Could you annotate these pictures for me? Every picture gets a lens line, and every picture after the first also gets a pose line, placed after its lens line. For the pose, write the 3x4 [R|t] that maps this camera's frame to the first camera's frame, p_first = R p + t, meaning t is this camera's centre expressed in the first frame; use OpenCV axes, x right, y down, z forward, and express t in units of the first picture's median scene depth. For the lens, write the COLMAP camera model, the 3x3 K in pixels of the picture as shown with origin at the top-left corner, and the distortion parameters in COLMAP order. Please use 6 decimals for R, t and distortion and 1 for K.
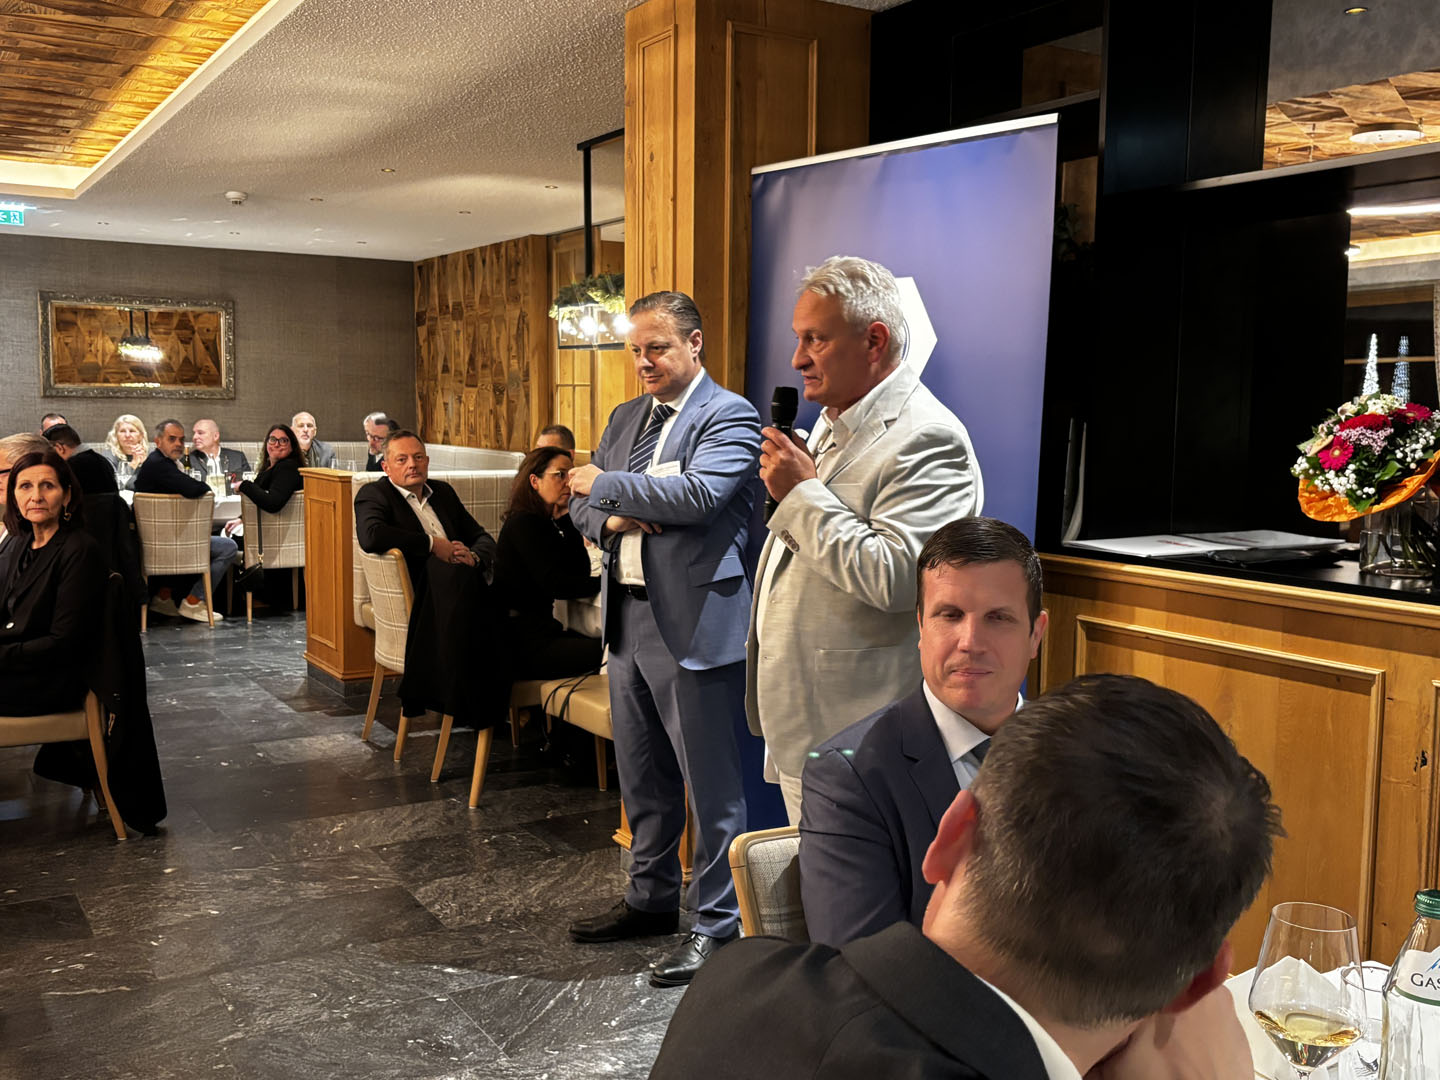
lens RADIAL K [[1395.7, 0, 717.3], [0, 1395.7, 544.6], [0, 0, 1]] dist [0.011034, 0.000000]
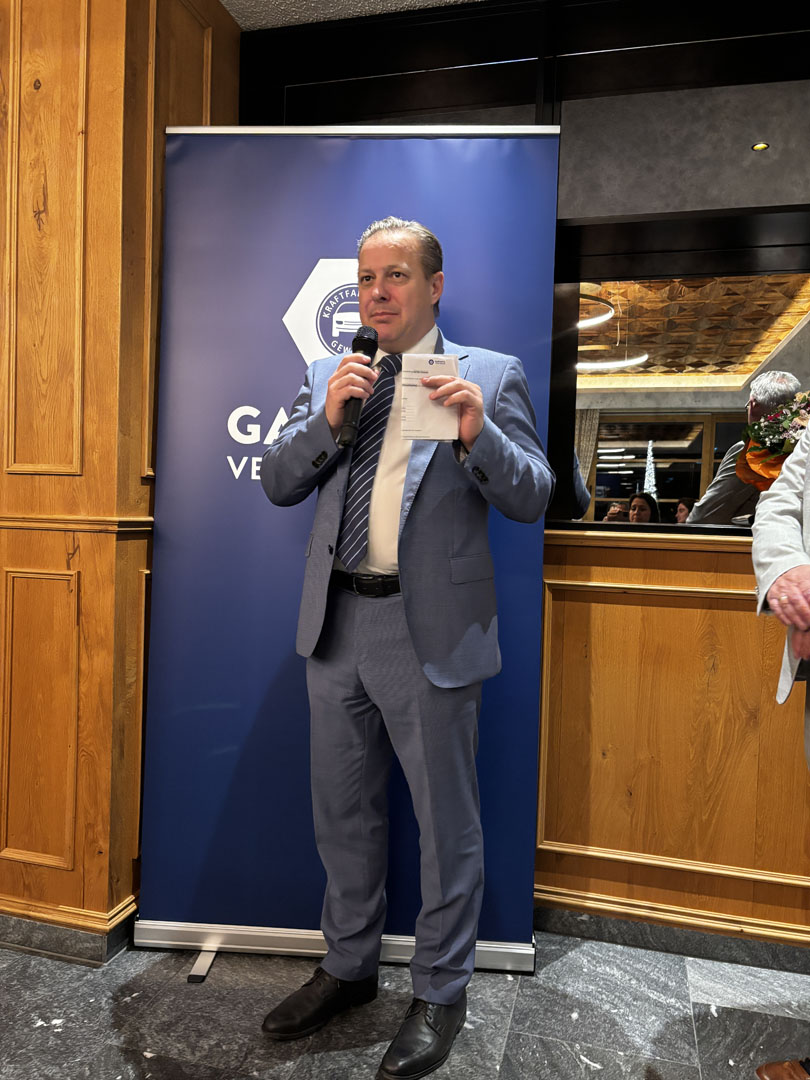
lens RADIAL K [[819.8, 0, 404.6], [0, 819.8, 537.5], [0, 0, 1]] dist [0.039759, -0.050691]
pose [[0.721773, -0.010214, 0.692054, -0.179810], [0.046149, 0.998376, -0.033395, 0.021014], [-0.690589, 0.056042, 0.721073, 0.373503]]
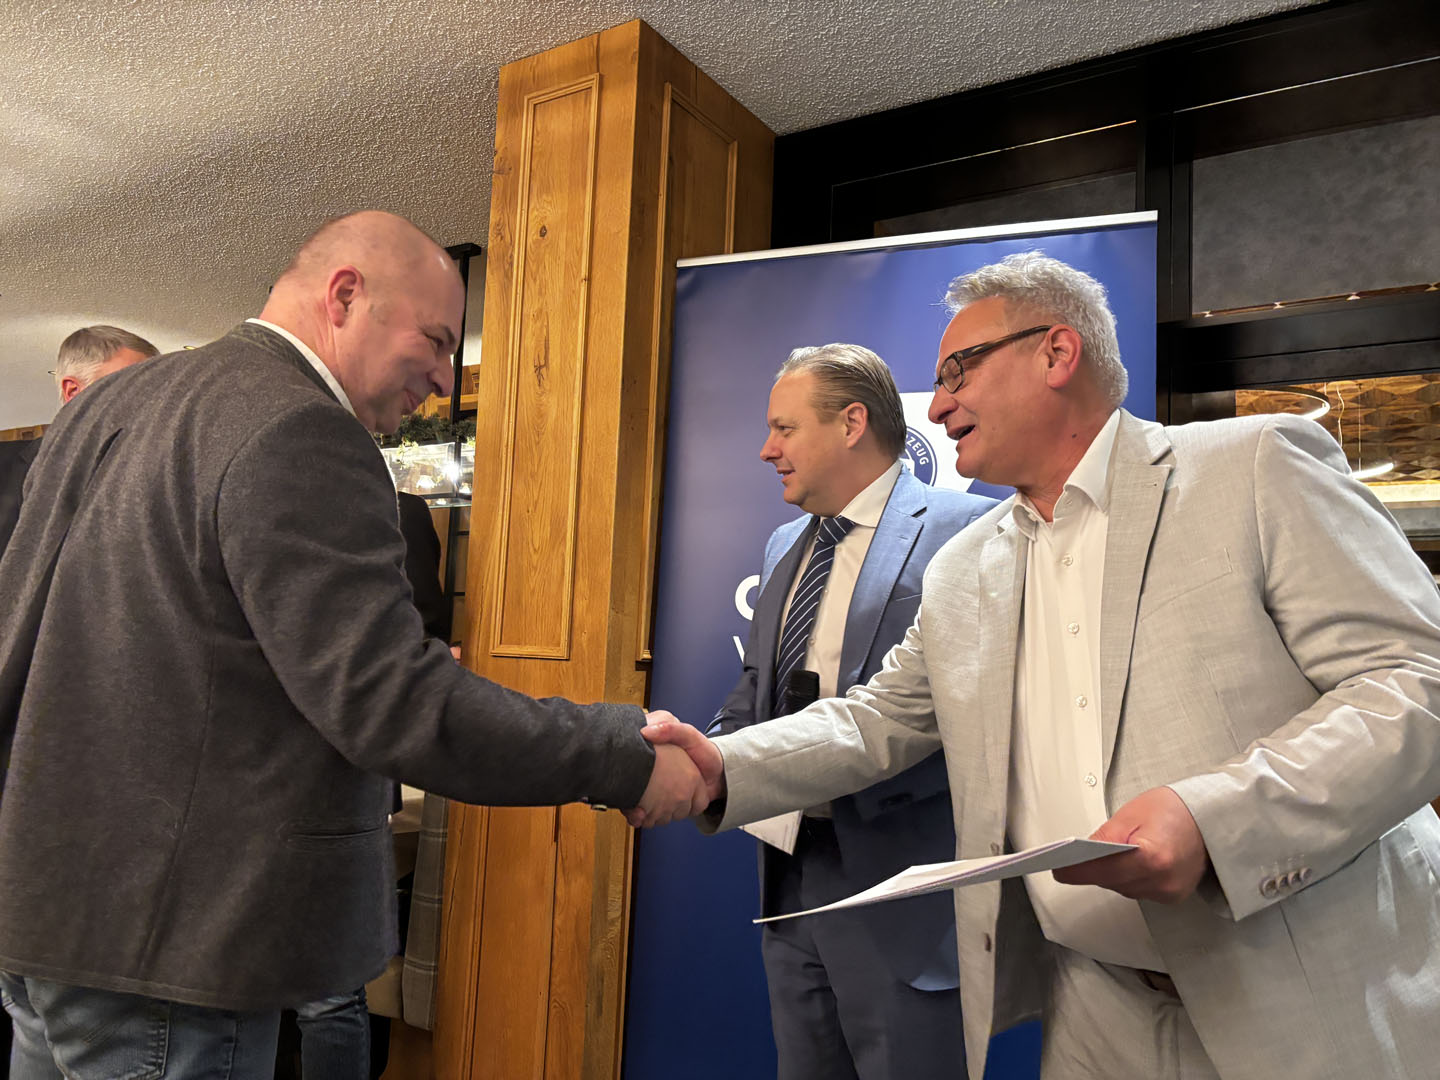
lens RADIAL K [[1093.0, 0, 721.6], [0, 1093.0, 535.5], [0, 0, 1]] dist [0.039759, -0.050691]
pose [[0.894679, 0.077063, 0.440012, -0.163470], [0.009745, 0.981406, -0.191696, 0.007783], [-0.446603, 0.175795, 0.877292, 0.334502]]
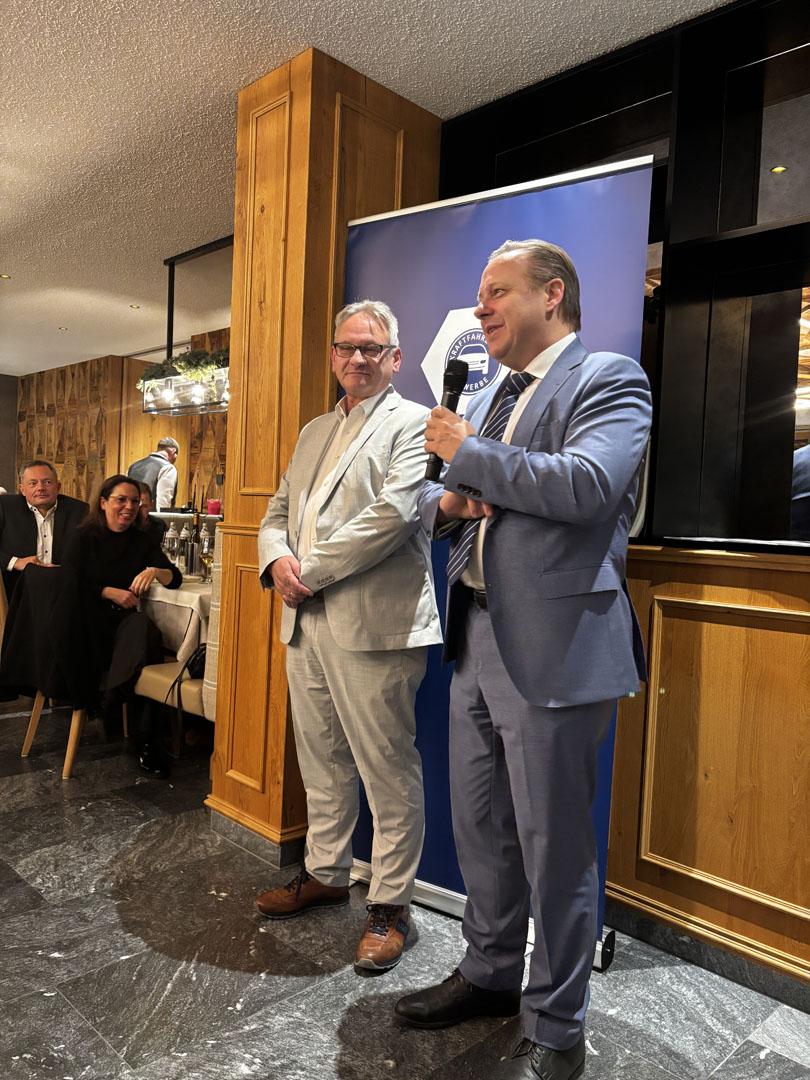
lens RADIAL K [[819.8, 0, 408.4], [0, 819.8, 543.7], [0, 0, 1]] dist [0.039759, -0.050691]
pose [[0.970776, 0.024794, 0.238705, -0.064995], [-0.009903, 0.997940, -0.063380, 0.033379], [-0.239785, 0.059164, 0.969022, 0.242182]]
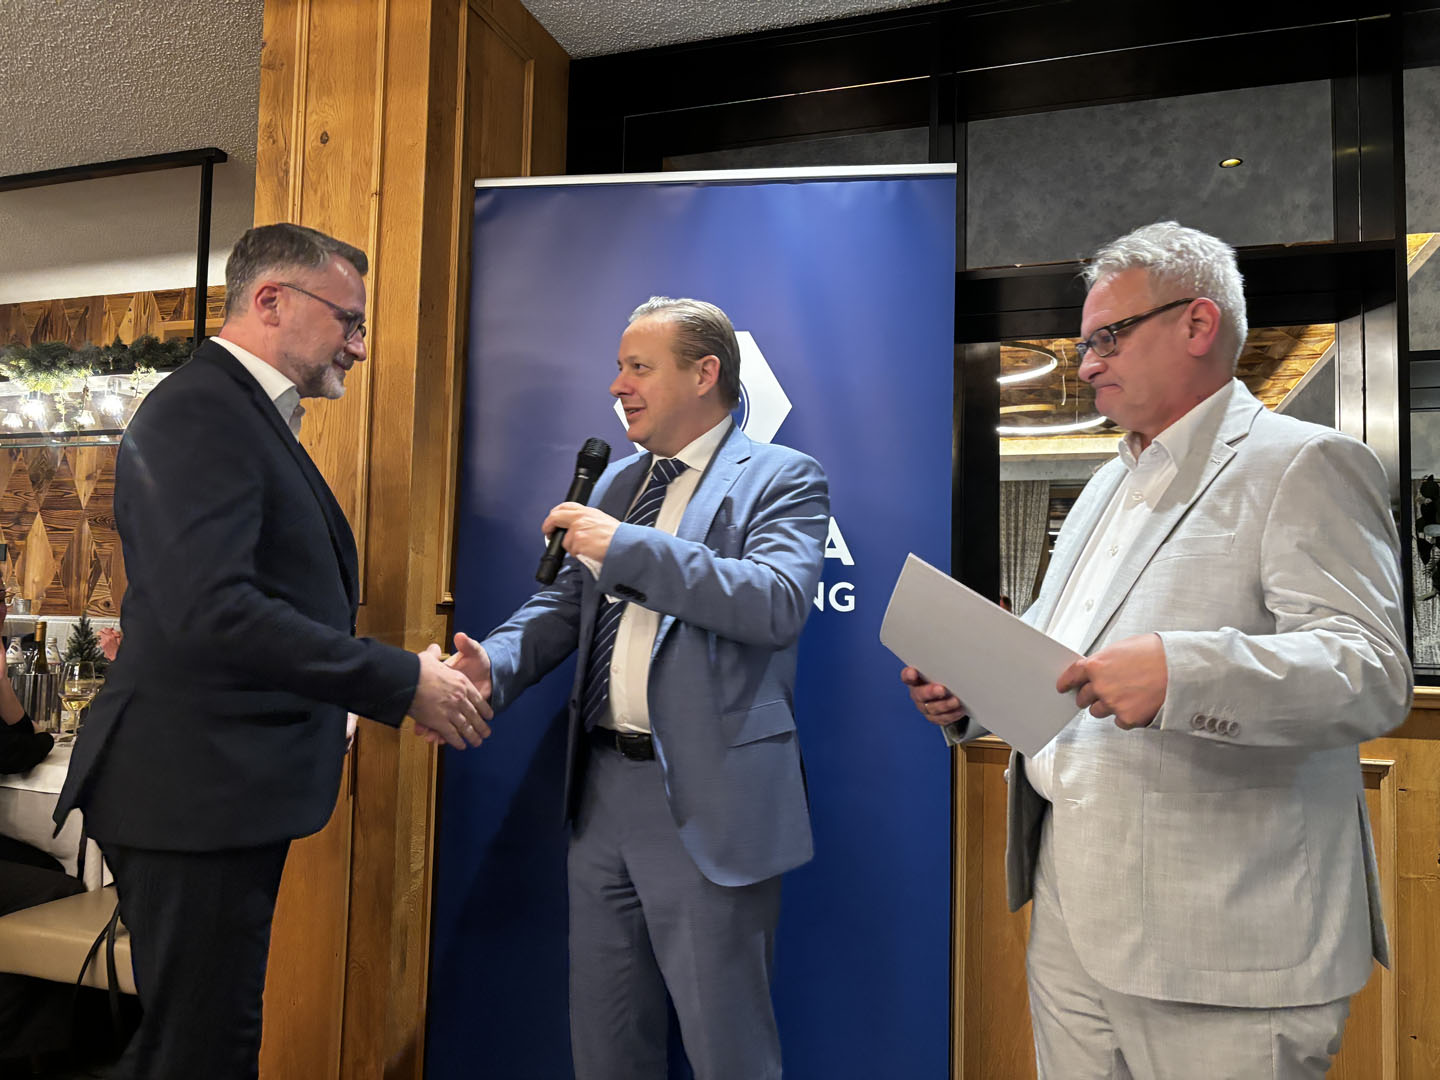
lens RADIAL K [[1093.0, 0, 725.5], [0, 1093.0, 533.8], [0, 0, 1]] dist [0.039759, -0.050691]
pose [[0.765451, 0.052035, 0.641387, -0.182914], [0.048345, 0.989258, -0.137954, 0.009487], [-0.641675, 0.136605, 0.754713, 0.353444]]
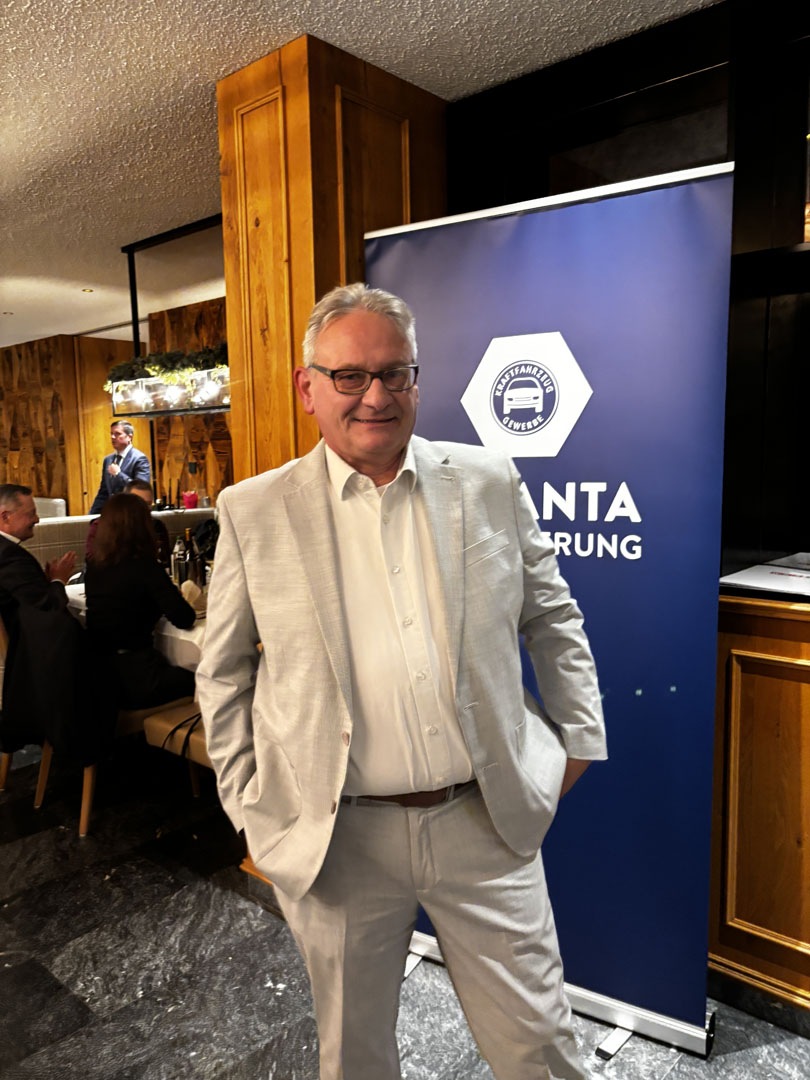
lens RADIAL K [[819.8, 0, 394.4], [0, 819.8, 545.5], [0, 0, 1]] dist [0.039759, -0.050691]
pose [[0.960435, -0.059220, 0.272136, -0.097563], [0.056227, 0.998241, 0.018793, -0.034604], [-0.272770, -0.002748, 0.962075, 0.293762]]
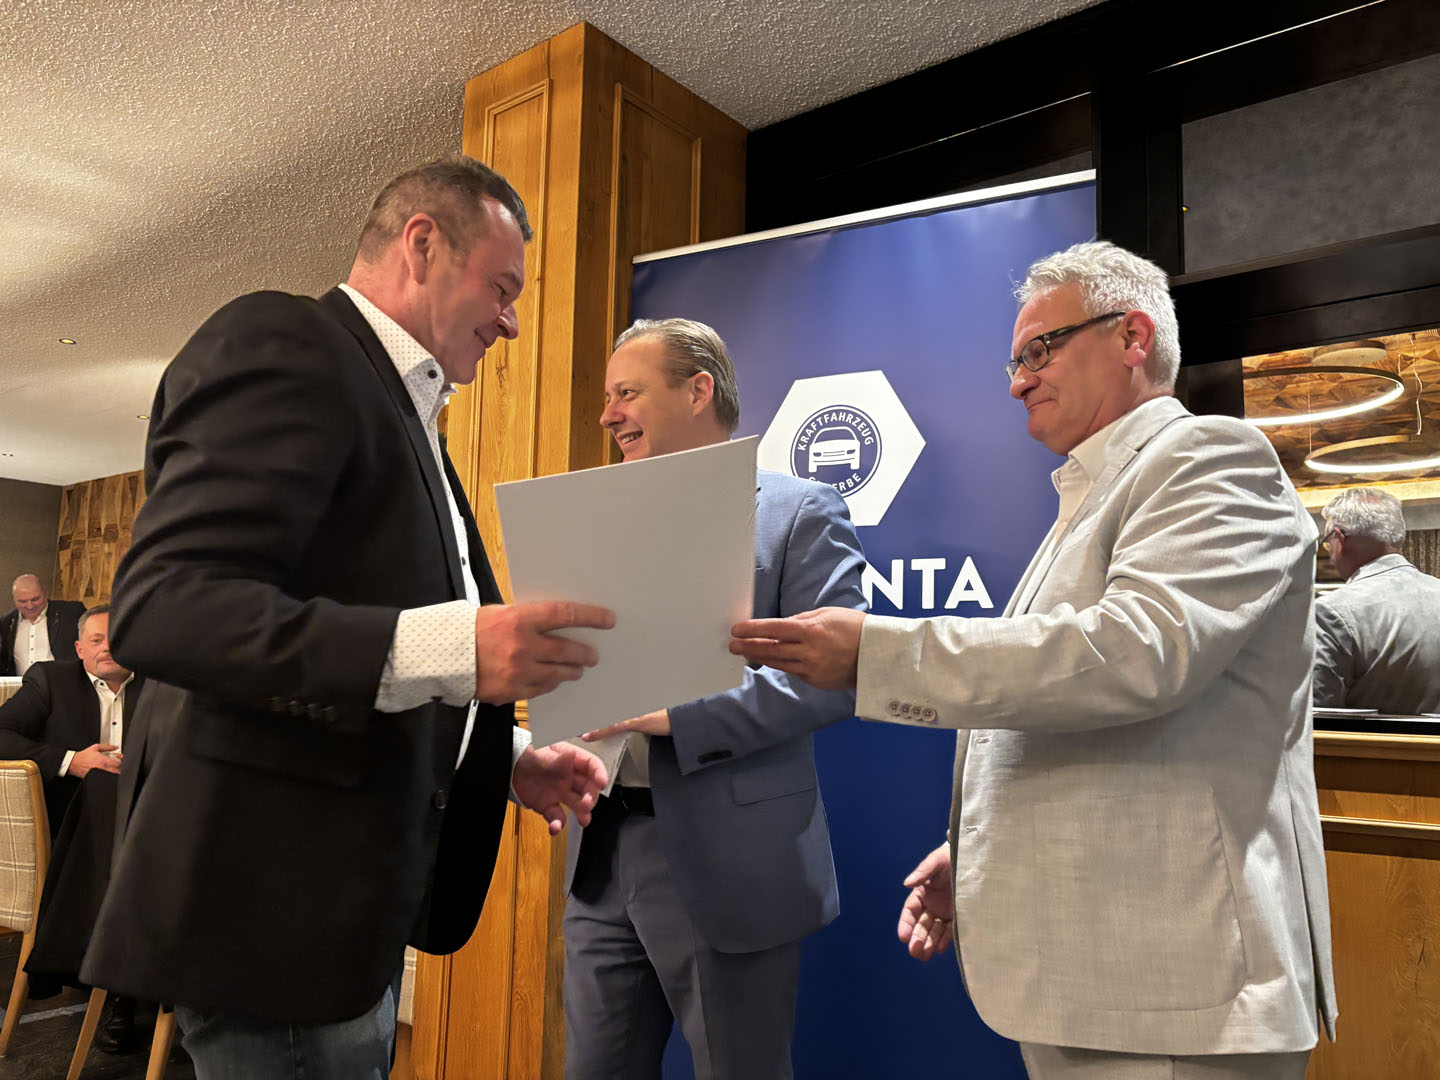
lens RADIAL K [[1093.0, 0, 719.4], [0, 1093.0, 541.9], [0, 0, 1]] dist [0.039759, -0.050691]
pose [[0.938463, 0.054421, 0.341065, -0.102735], [0.020773, 0.976827, -0.213022, 0.023340], [-0.344754, 0.206998, 0.915585, 0.313954]]
